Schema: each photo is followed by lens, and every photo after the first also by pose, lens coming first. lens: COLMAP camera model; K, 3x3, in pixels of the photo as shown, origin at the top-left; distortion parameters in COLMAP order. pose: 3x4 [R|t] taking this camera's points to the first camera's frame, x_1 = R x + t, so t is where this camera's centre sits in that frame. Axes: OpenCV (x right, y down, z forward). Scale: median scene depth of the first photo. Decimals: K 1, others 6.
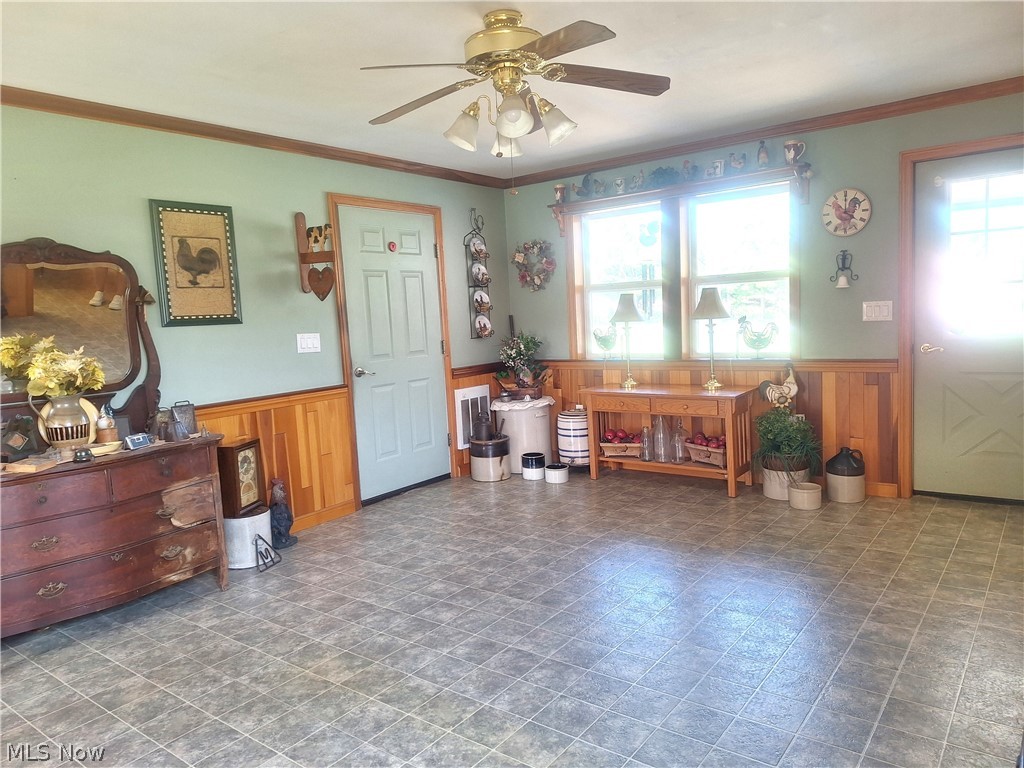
lens RADIAL K [[712.8, 0, 522.2], [0, 712.8, 394.4], [0, 0, 1]] dist [0.072446, -0.046902]
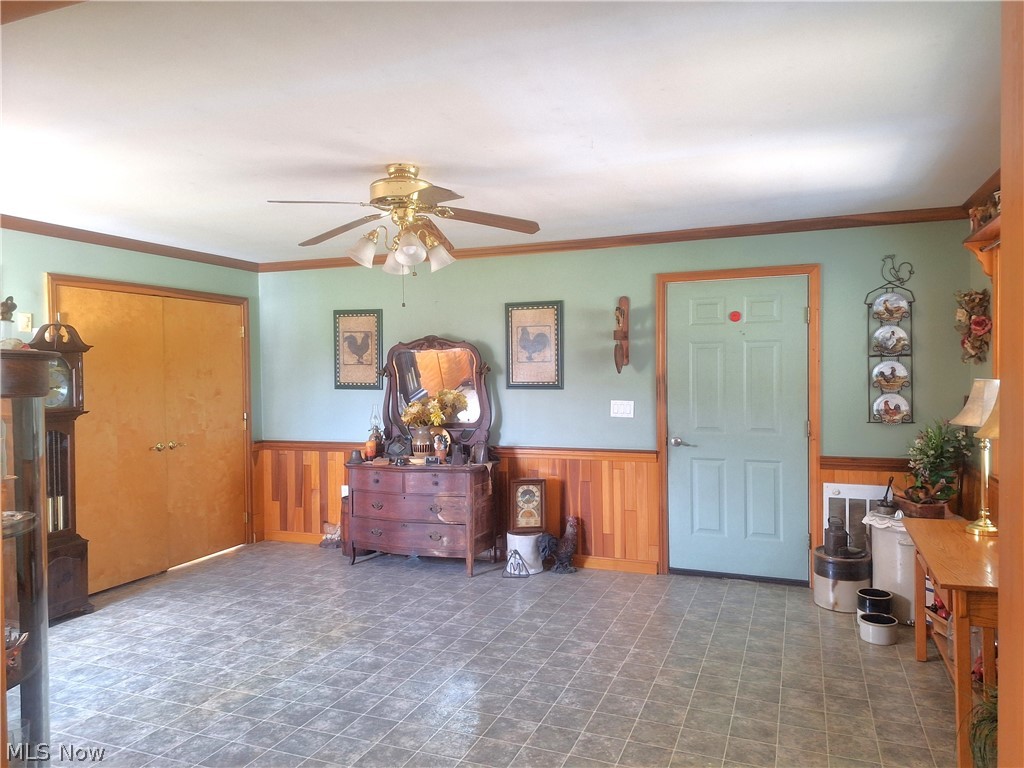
lens RADIAL K [[712.8, 0, 512.9], [0, 712.8, 383.2], [0, 0, 1]] dist [0.072446, -0.046902]
pose [[0.258758, 0.065890, -0.963692, 0.844696], [-0.115642, 0.992608, 0.036816, -0.151404], [0.958995, 0.101917, 0.264465, 0.602088]]
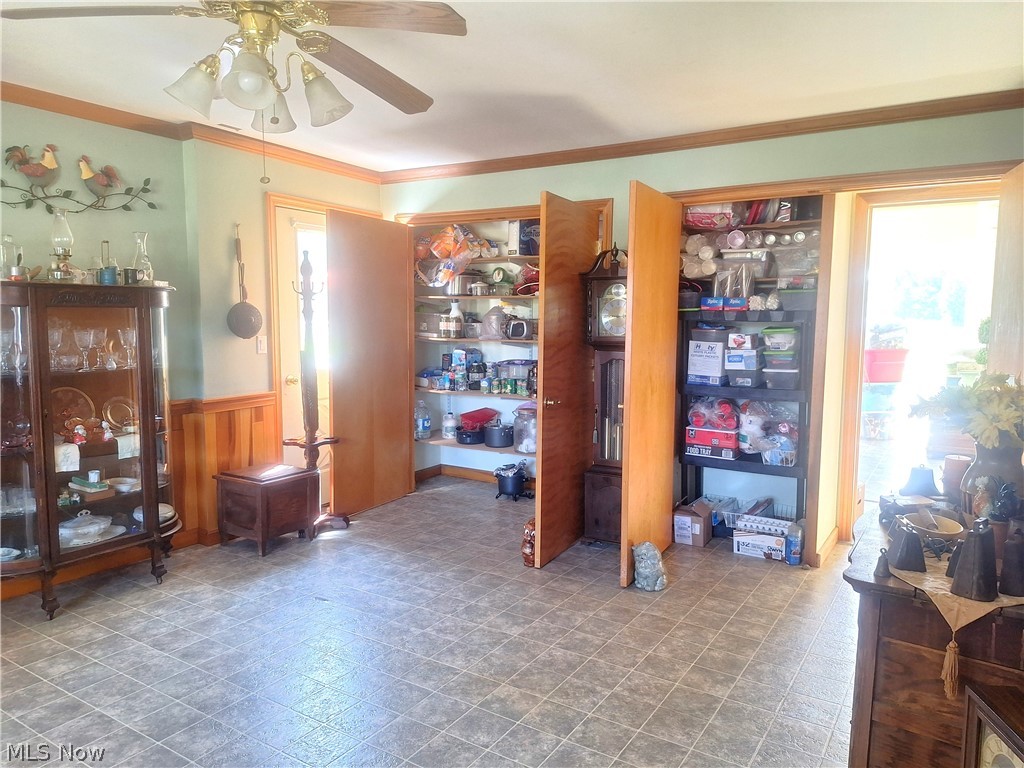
lens RADIAL K [[712.8, 0, 522.8], [0, 712.8, 375.9], [0, 0, 1]] dist [0.072446, -0.046902]
pose [[-0.995225, 0.052963, -0.081992, -0.144452], [0.035099, 0.977984, 0.205706, -0.159367], [0.091081, 0.201846, -0.975173, 1.258058]]
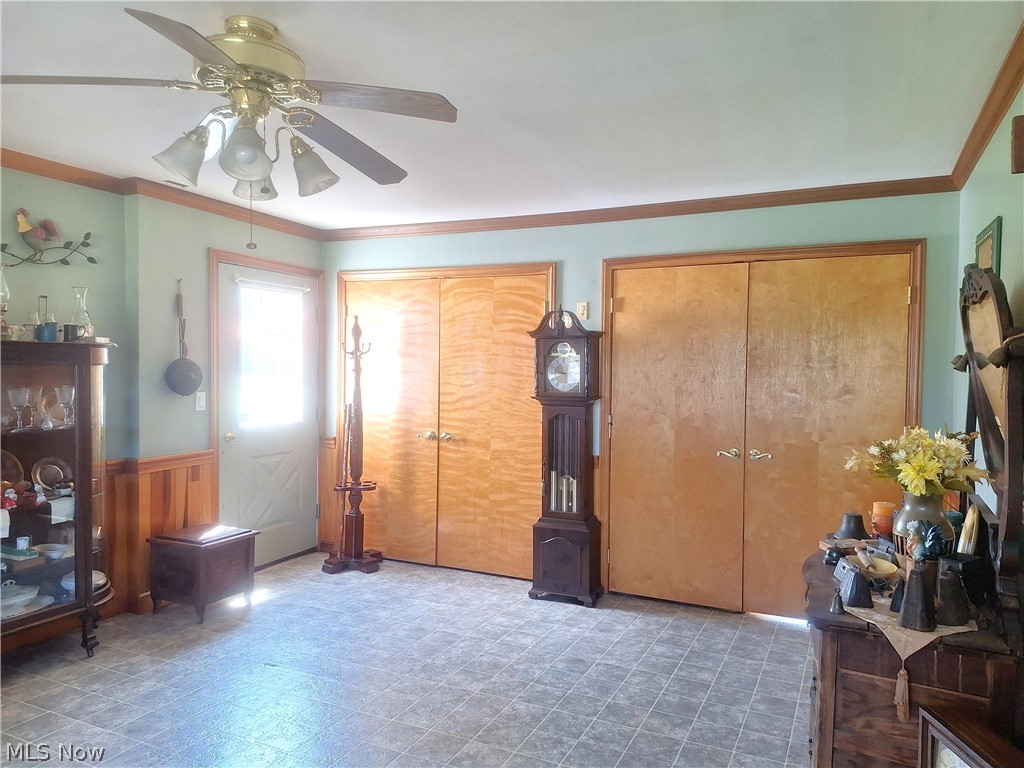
lens RADIAL K [[712.8, 0, 529.1], [0, 712.8, 380.4], [0, 0, 1]] dist [0.072446, -0.046902]
pose [[-0.976857, 0.045969, -0.208897, -0.092865], [0.015881, 0.989525, 0.143486, -0.171832], [0.213305, 0.136848, -0.967354, 1.281326]]
